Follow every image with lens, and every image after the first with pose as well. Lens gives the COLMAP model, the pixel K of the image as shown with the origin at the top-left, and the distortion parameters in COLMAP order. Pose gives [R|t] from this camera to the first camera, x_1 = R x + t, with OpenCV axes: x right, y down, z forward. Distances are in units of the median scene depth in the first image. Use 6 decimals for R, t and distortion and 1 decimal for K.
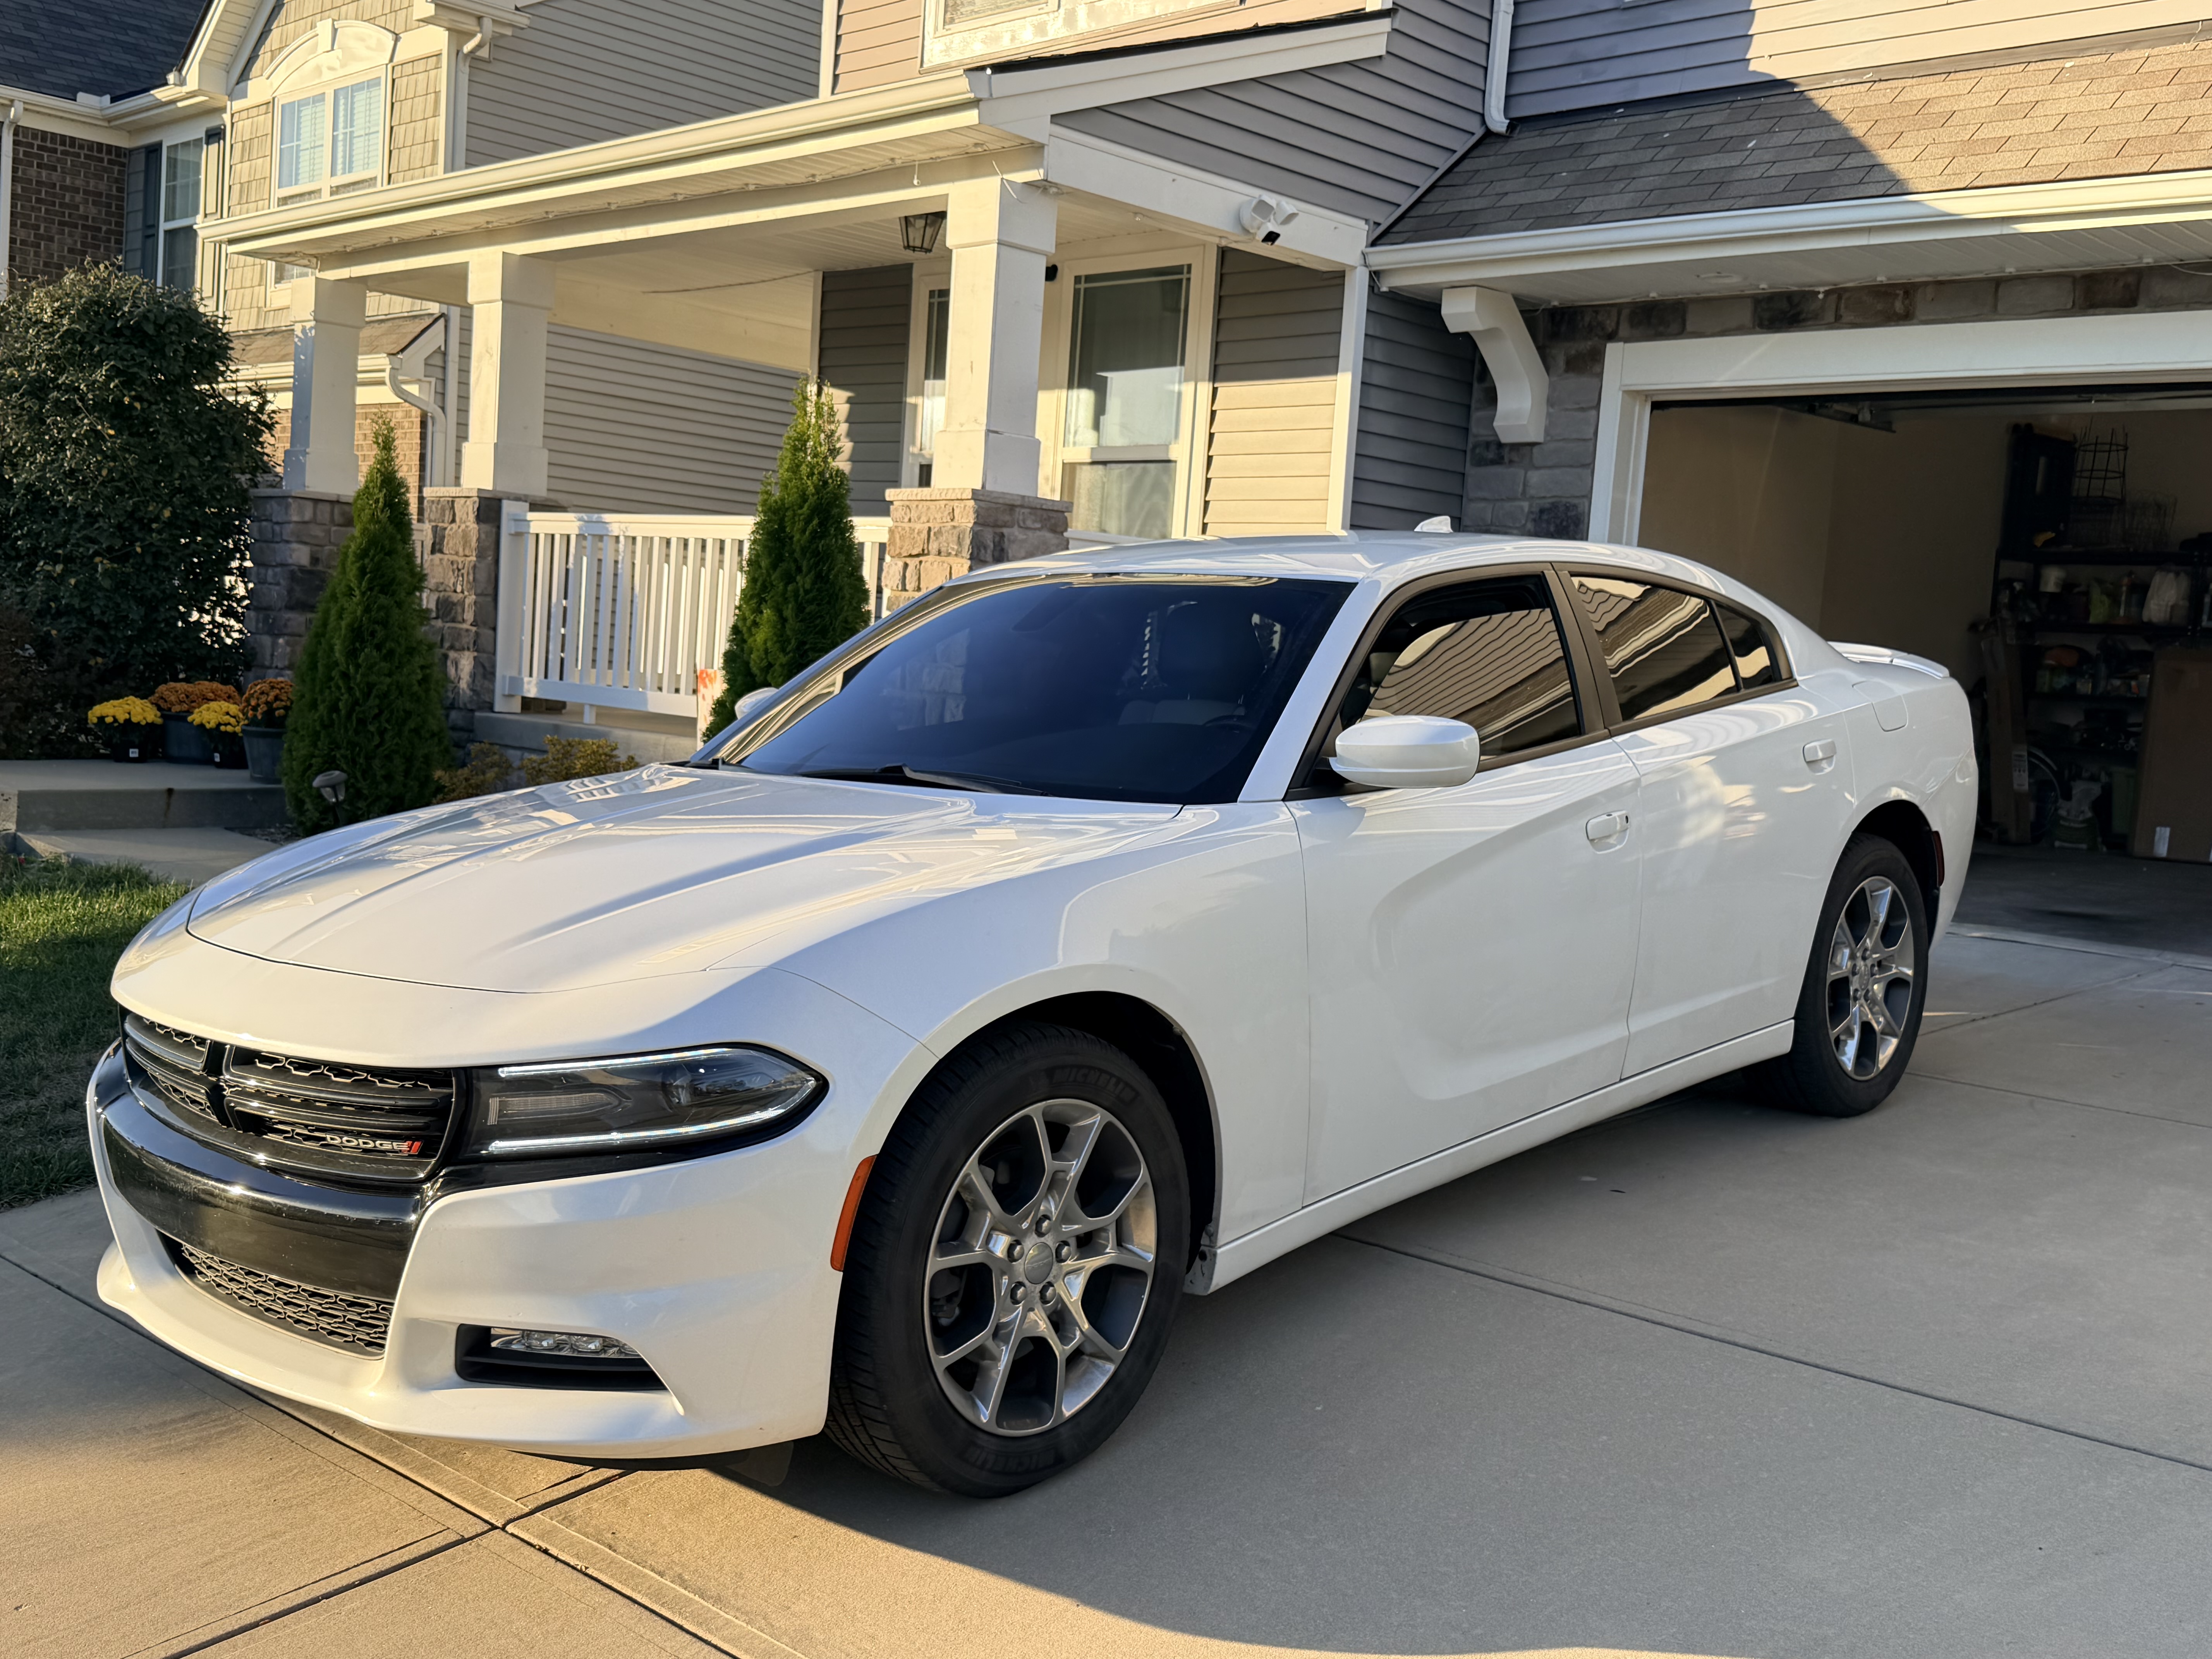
lens RADIAL K [[2216.7, 0, 1106.0], [0, 2216.7, 829.5], [0, 0, 1]] dist [0.210390, -0.471495]
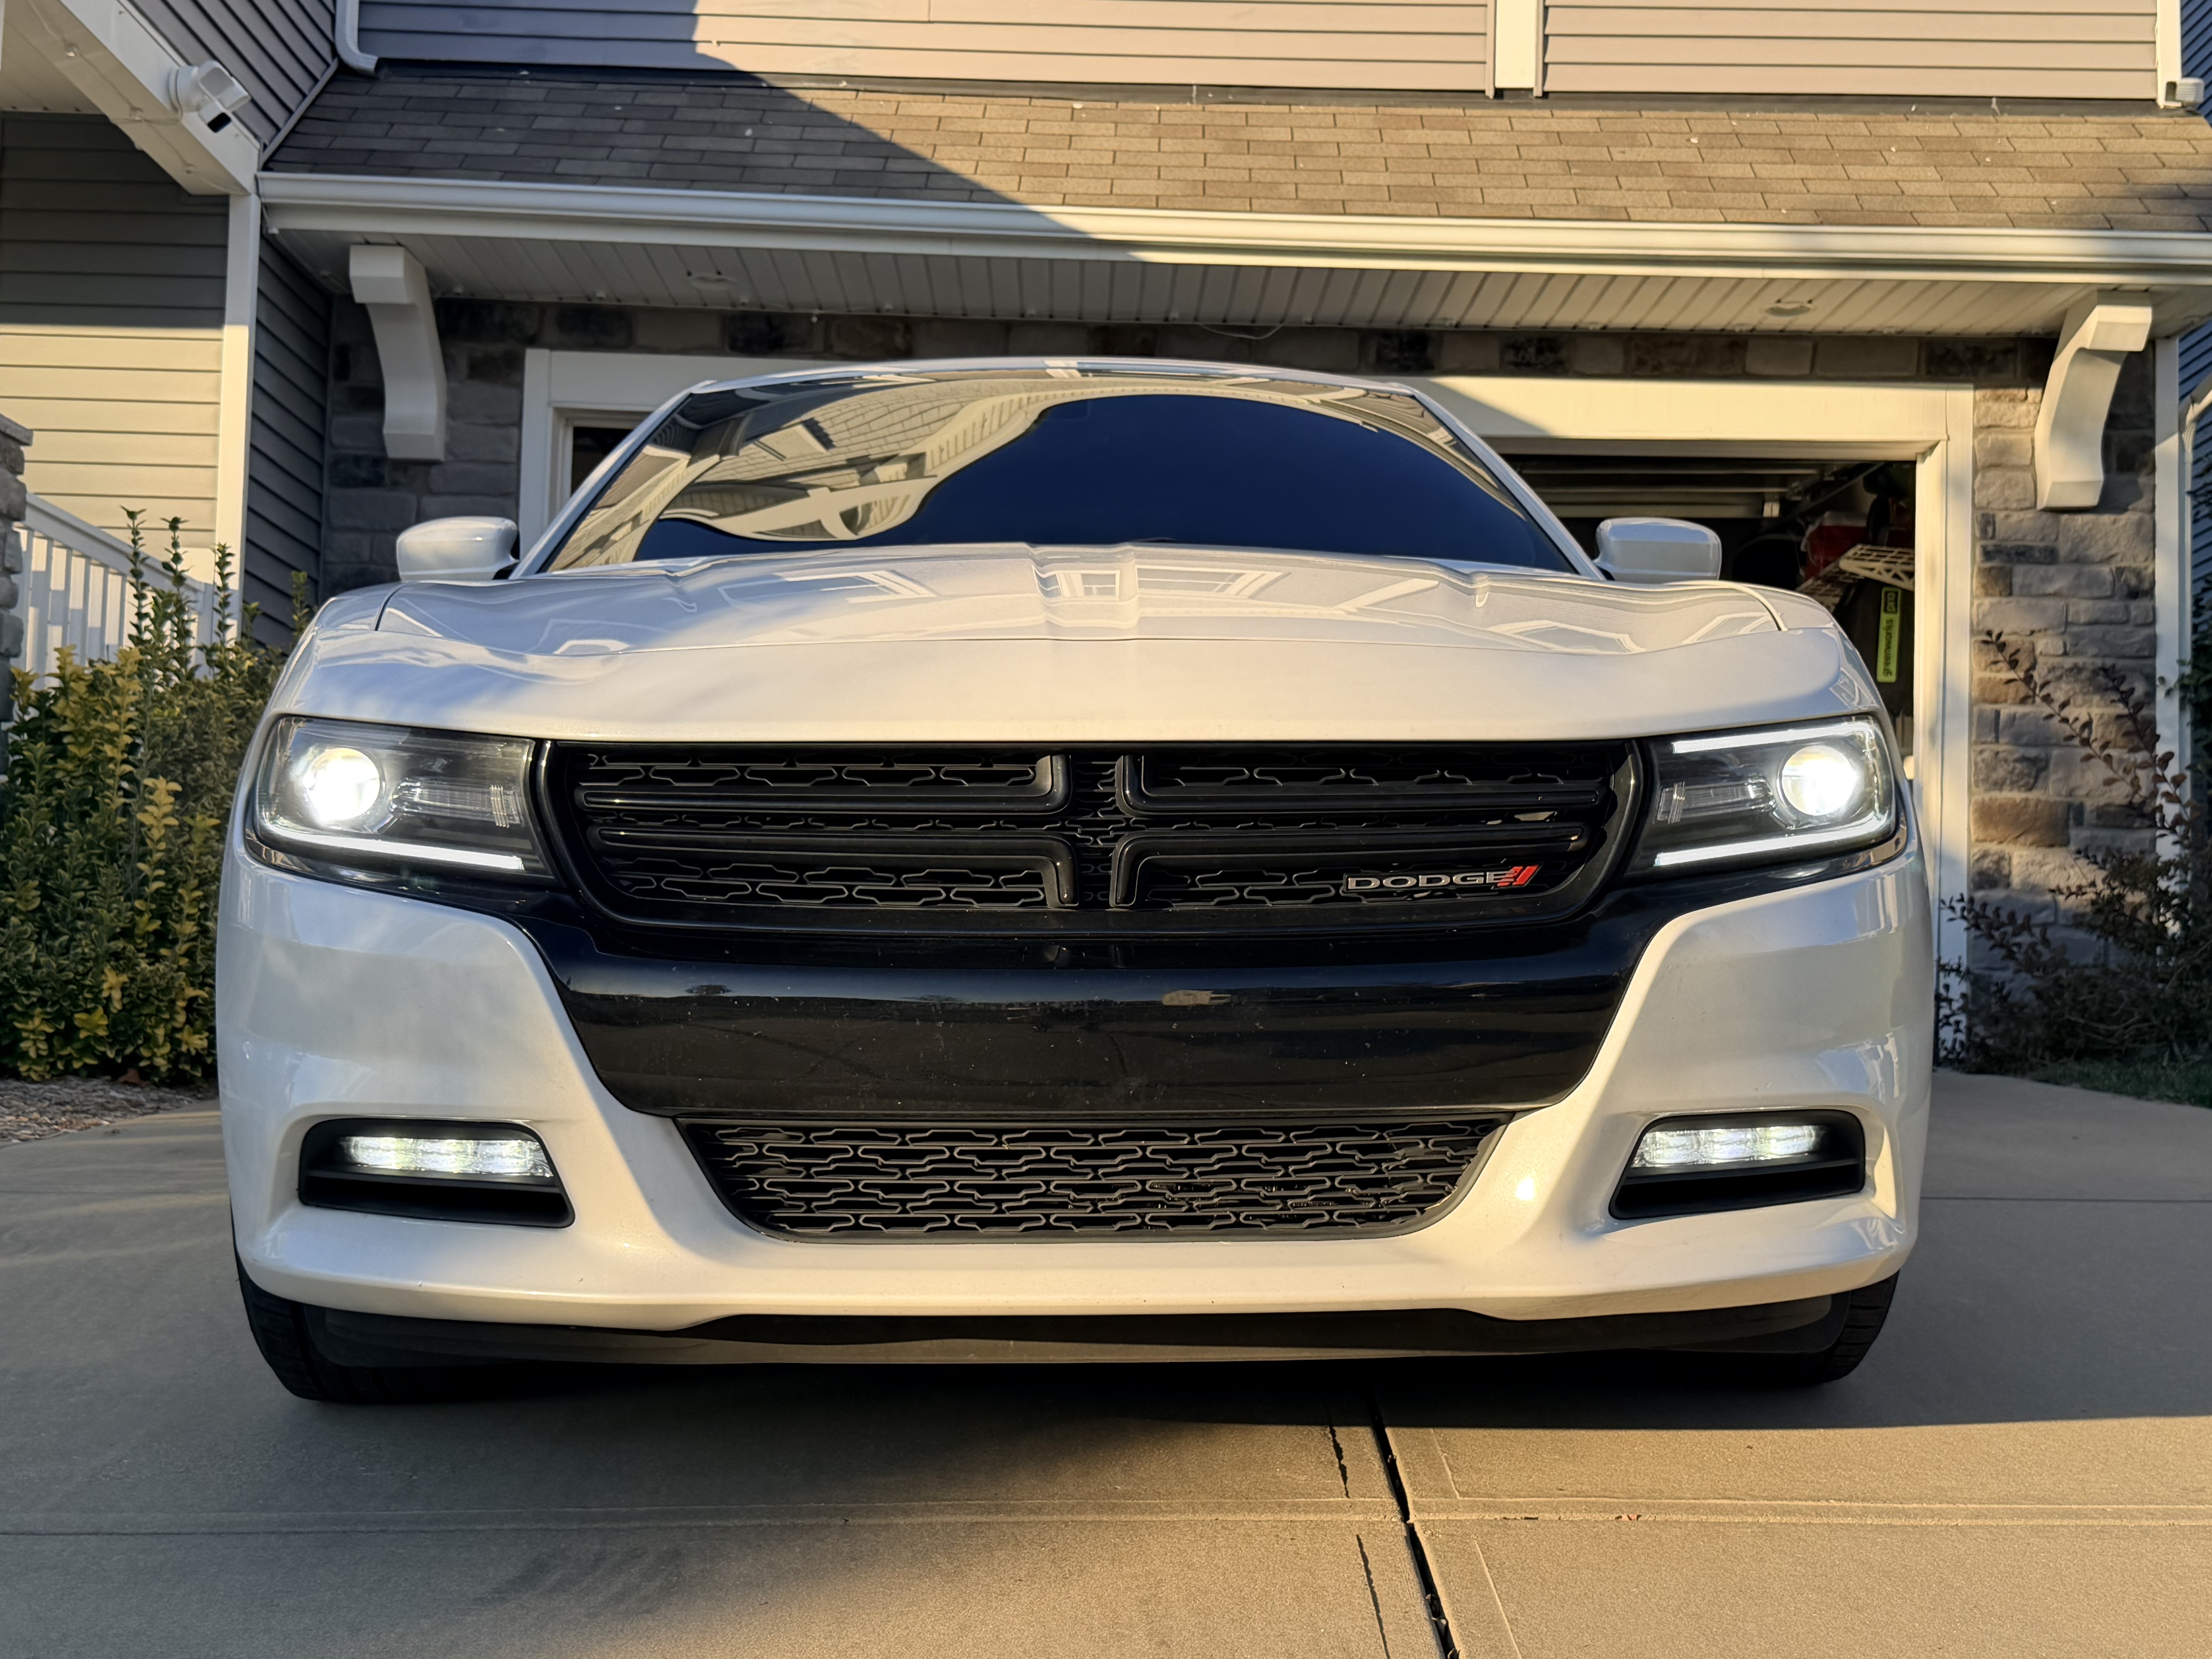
lens RADIAL K [[2729.5, 0, 1106.0], [0, 2729.5, 829.5], [0, 0, 1]] dist [0.242660, -0.630925]
pose [[0.715816, 0.012411, 0.698179, -0.324434], [0.074729, 0.992739, -0.094263, 0.065721], [-0.694279, 0.119649, 0.709690, 0.172366]]
